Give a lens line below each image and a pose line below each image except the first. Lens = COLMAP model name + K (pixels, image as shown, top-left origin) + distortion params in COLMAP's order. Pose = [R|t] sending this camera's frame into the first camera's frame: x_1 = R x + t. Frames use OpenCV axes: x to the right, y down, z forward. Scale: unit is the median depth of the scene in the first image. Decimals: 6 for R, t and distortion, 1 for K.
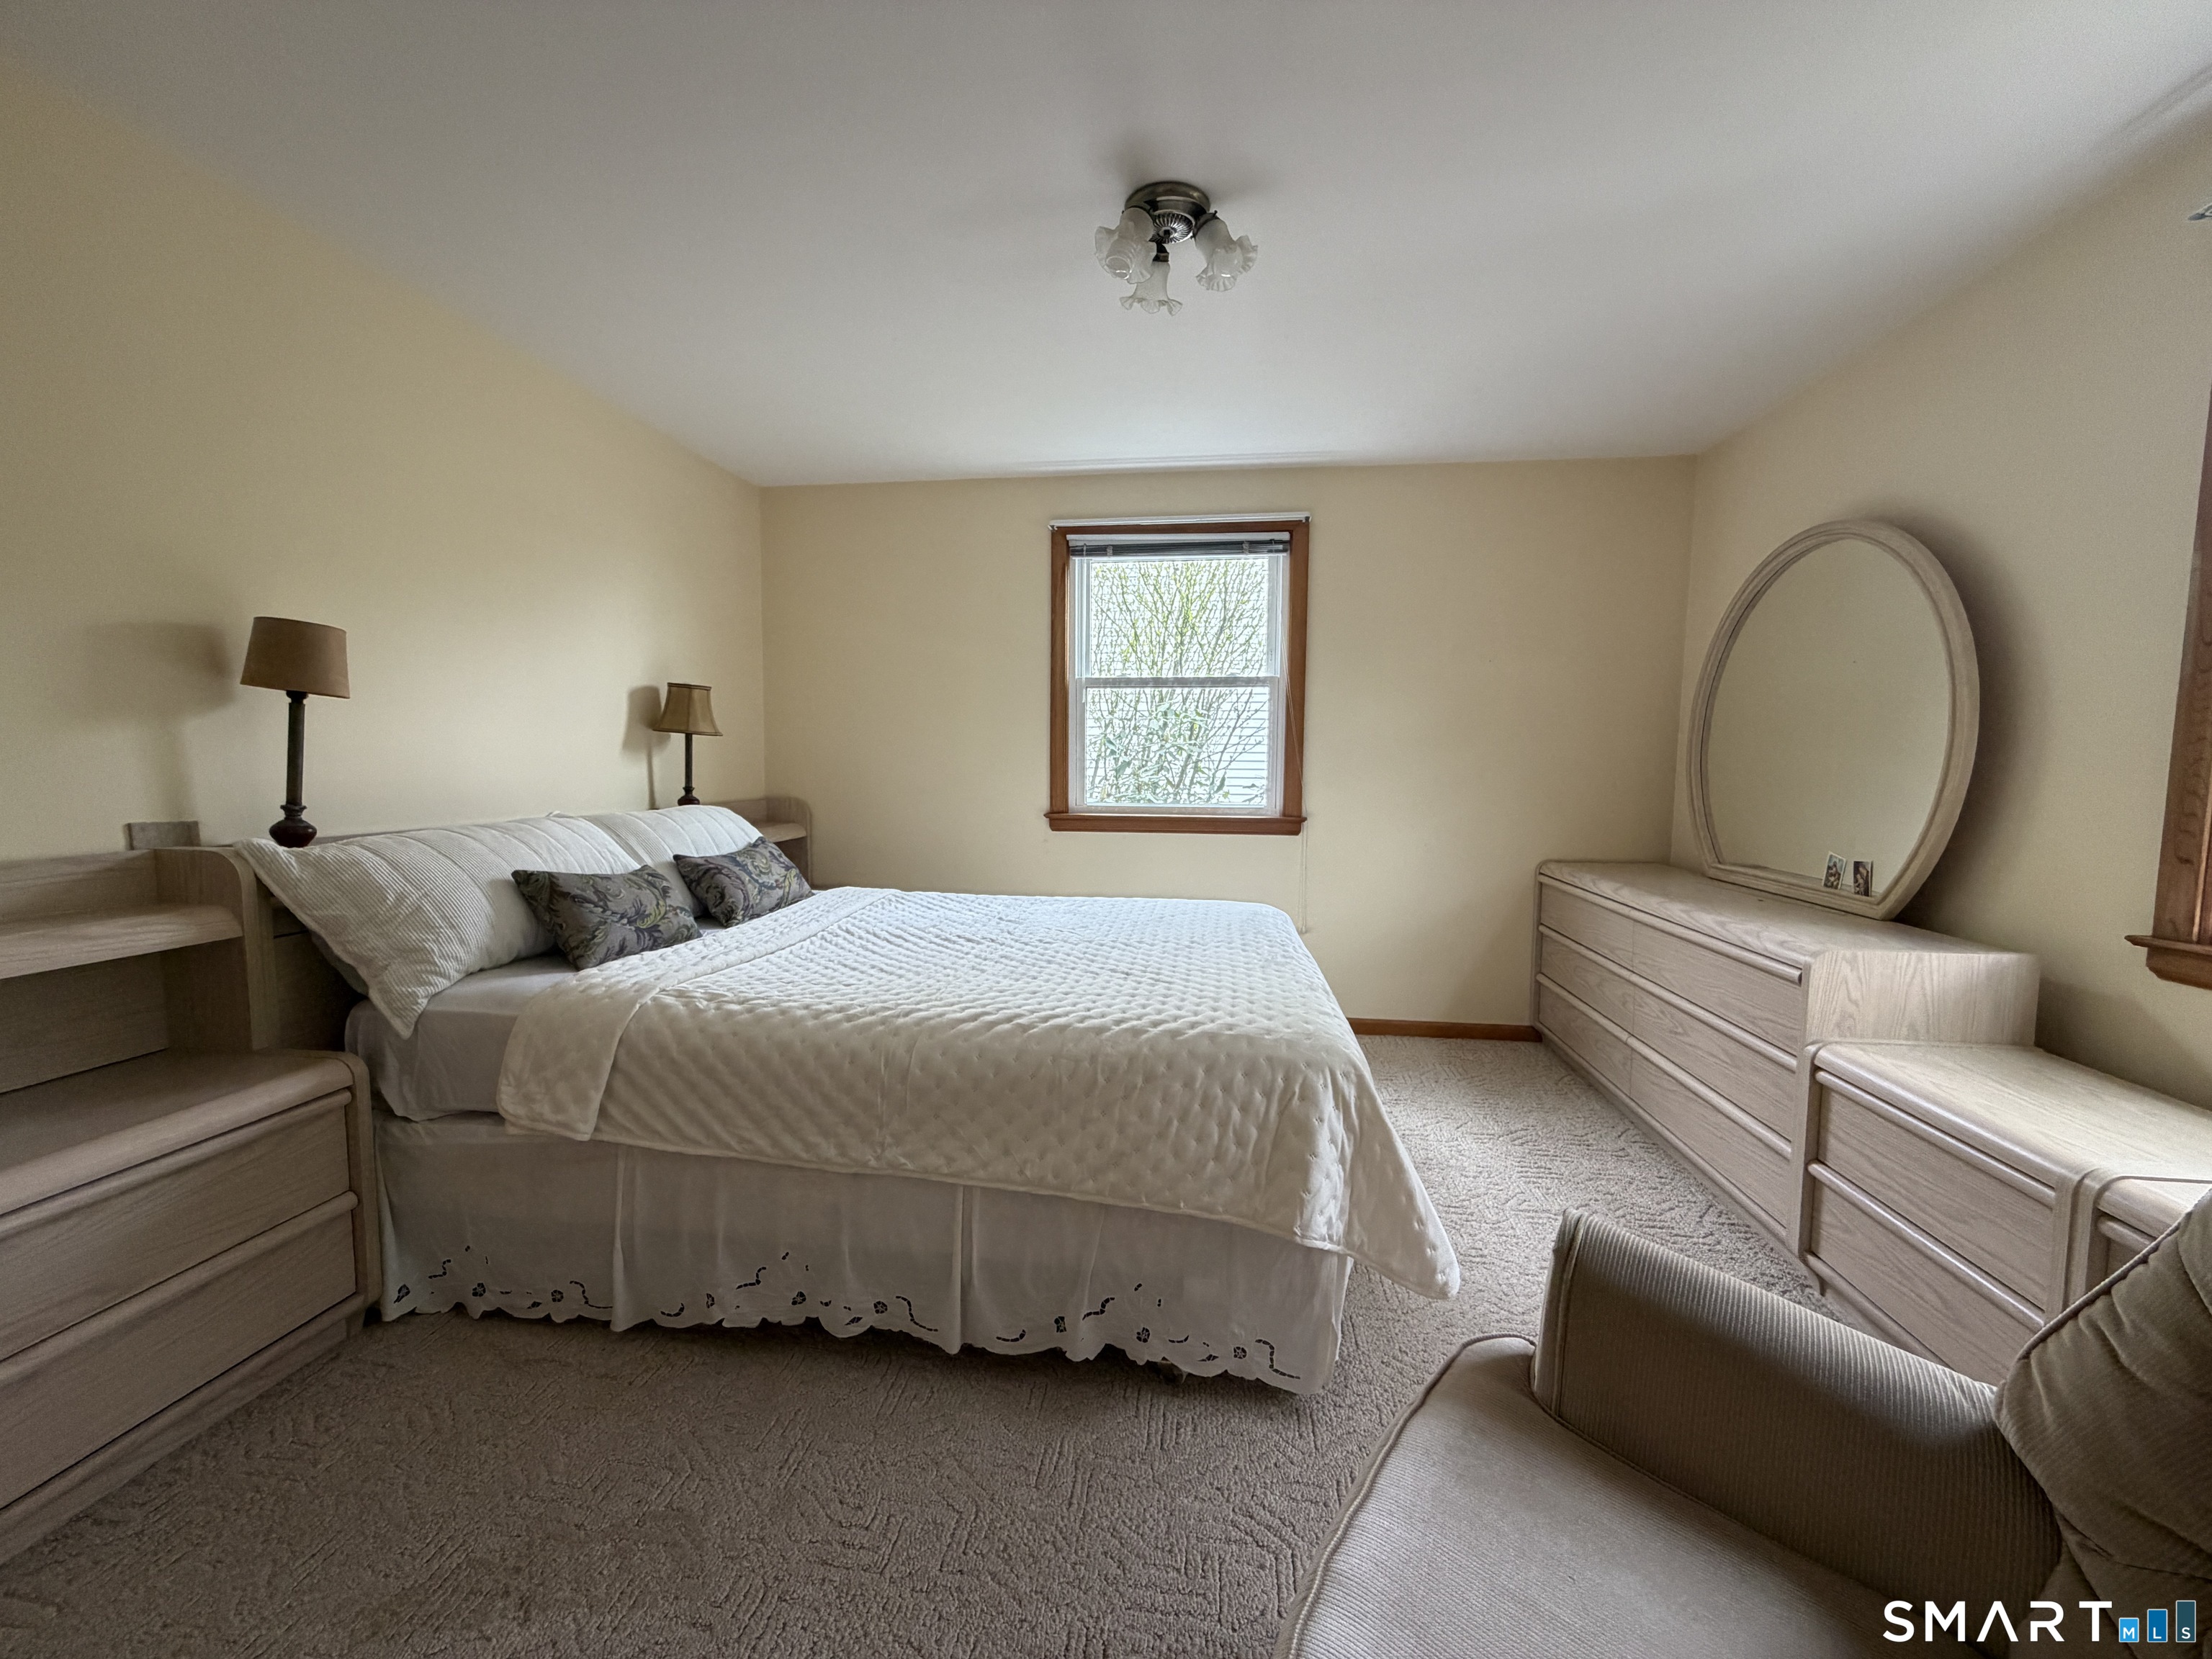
lens RADIAL K [[893.8, 0, 1095.7], [0, 893.8, 830.1], [0, 0, 1]] dist [0.001774, 0.000230]
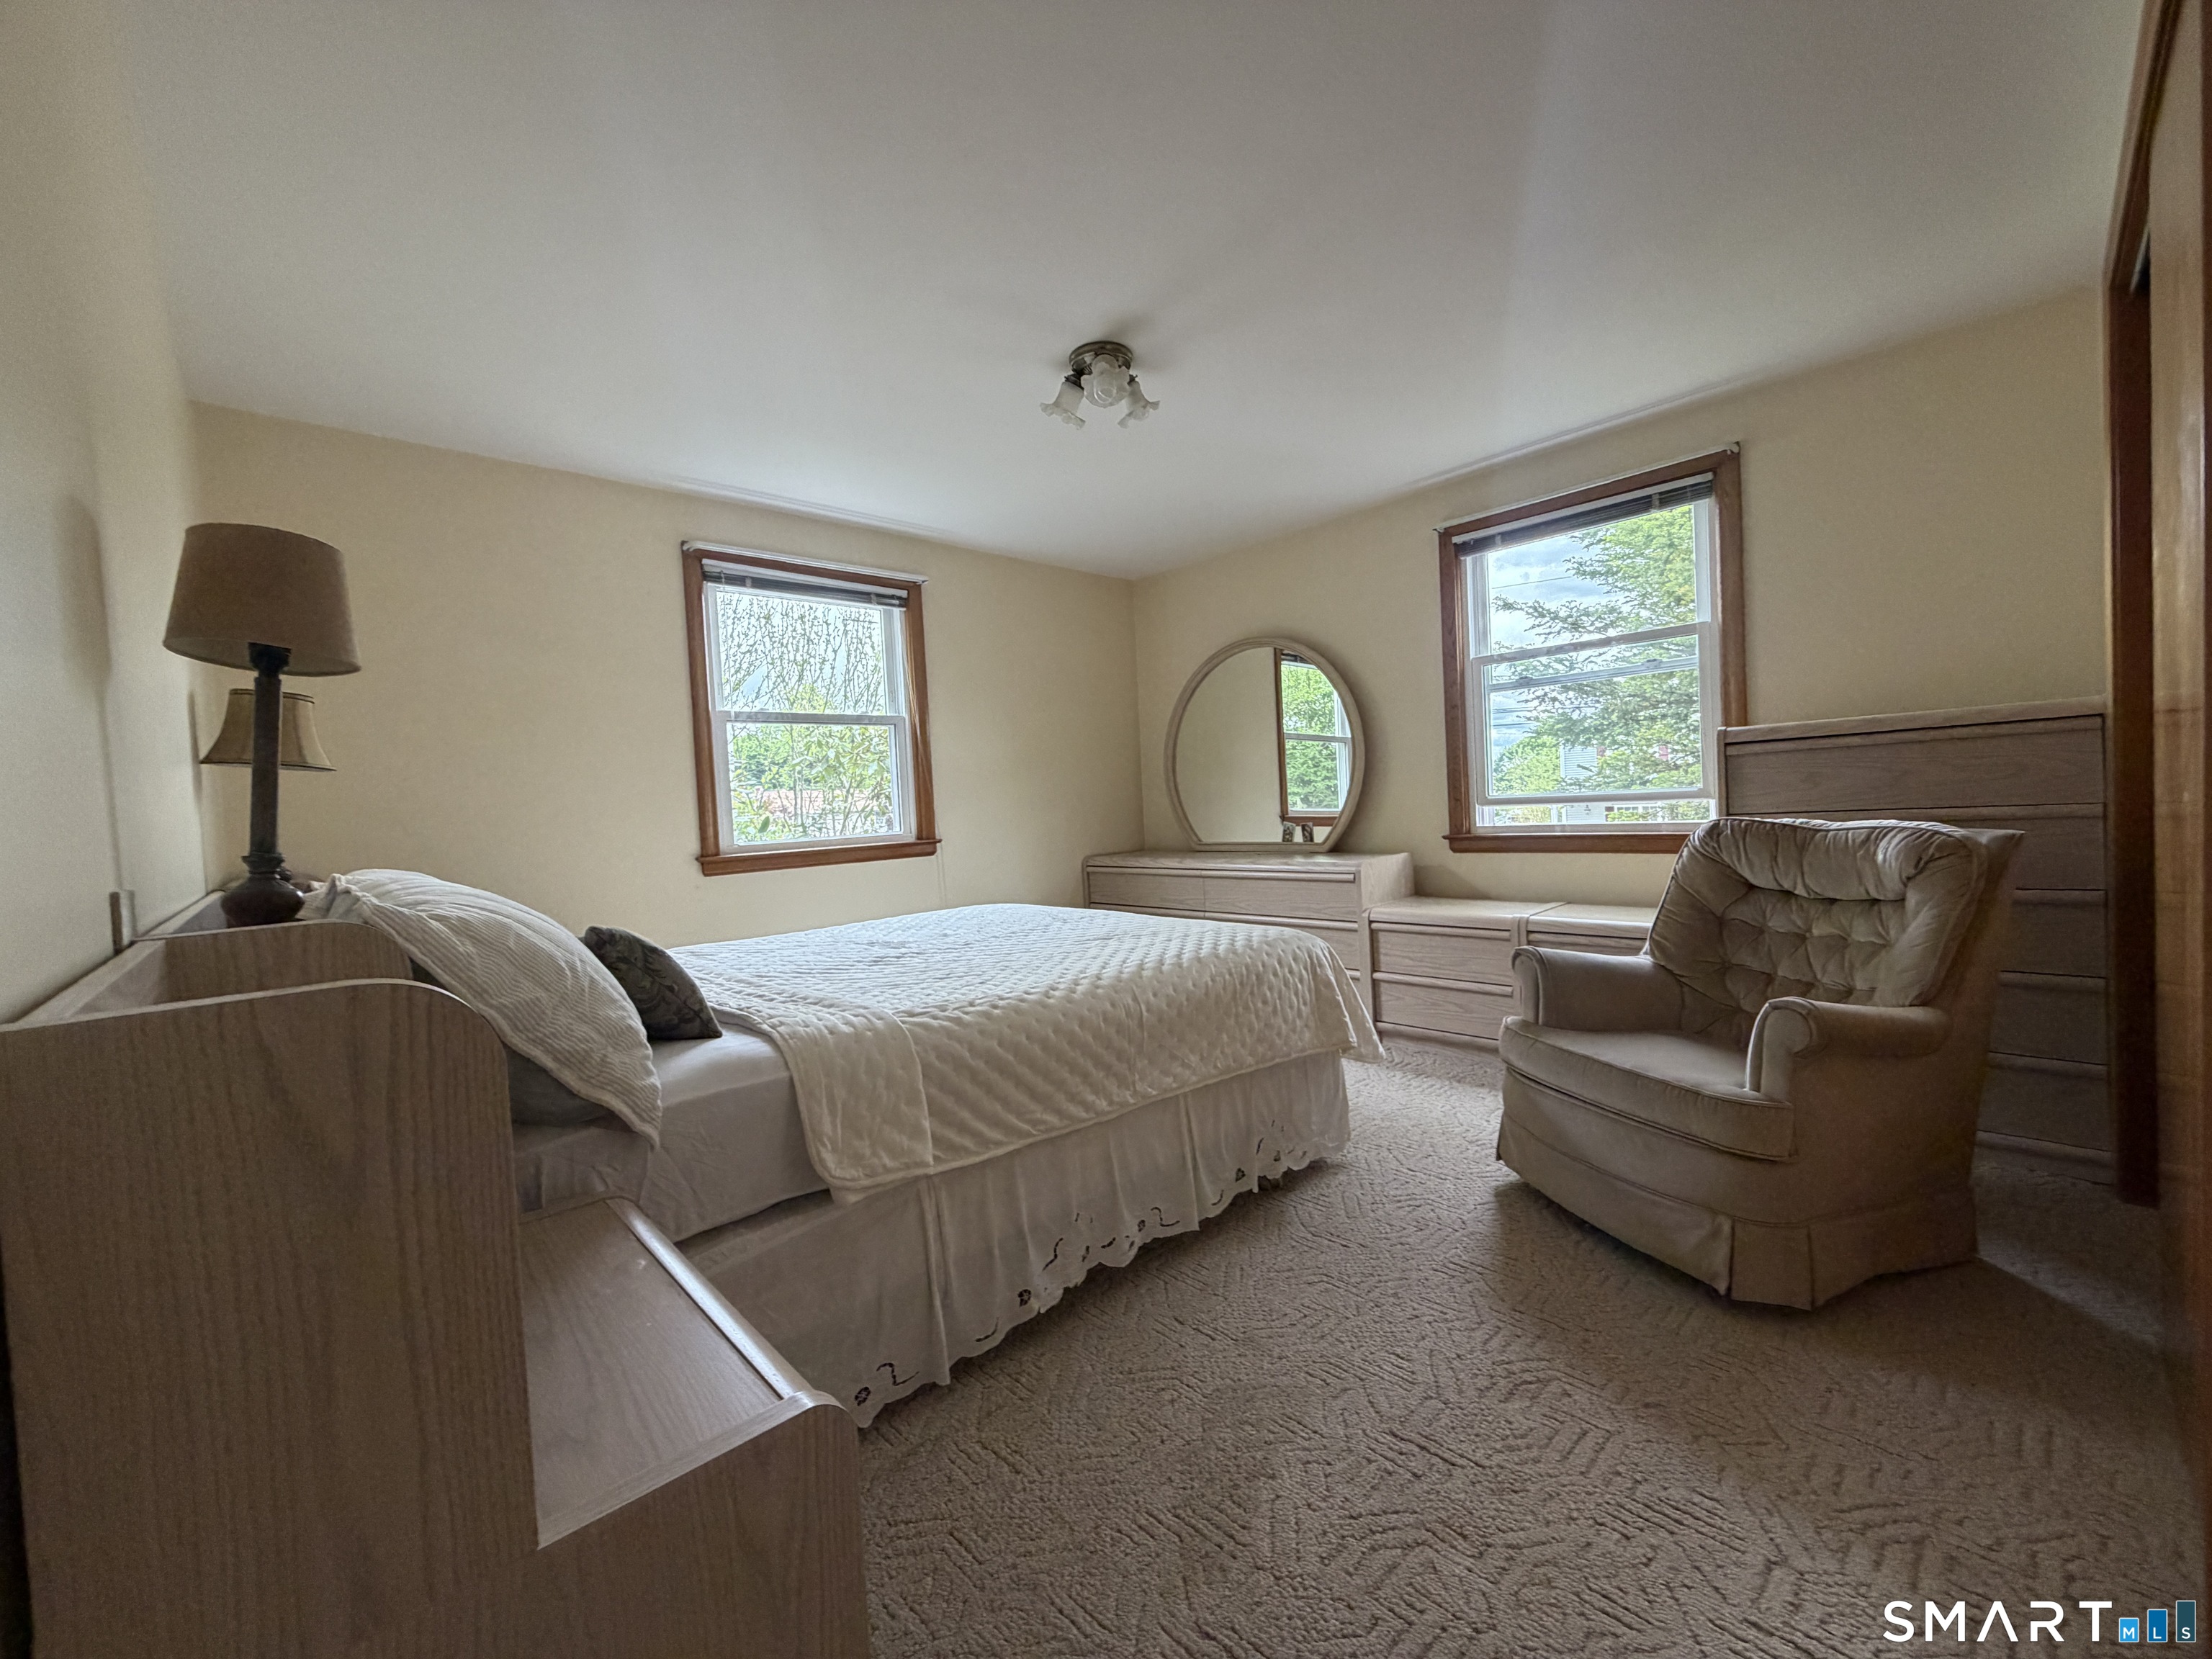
lens RADIAL K [[893.8, 0, 1108.0], [0, 893.8, 830.1], [0, 0, 1]] dist [0.001774, 0.000230]
pose [[0.620210, -0.064642, 0.781768, -1.033637], [0.118746, 0.992851, -0.012111, 0.027852], [-0.775396, 0.100343, 0.623452, 0.231205]]
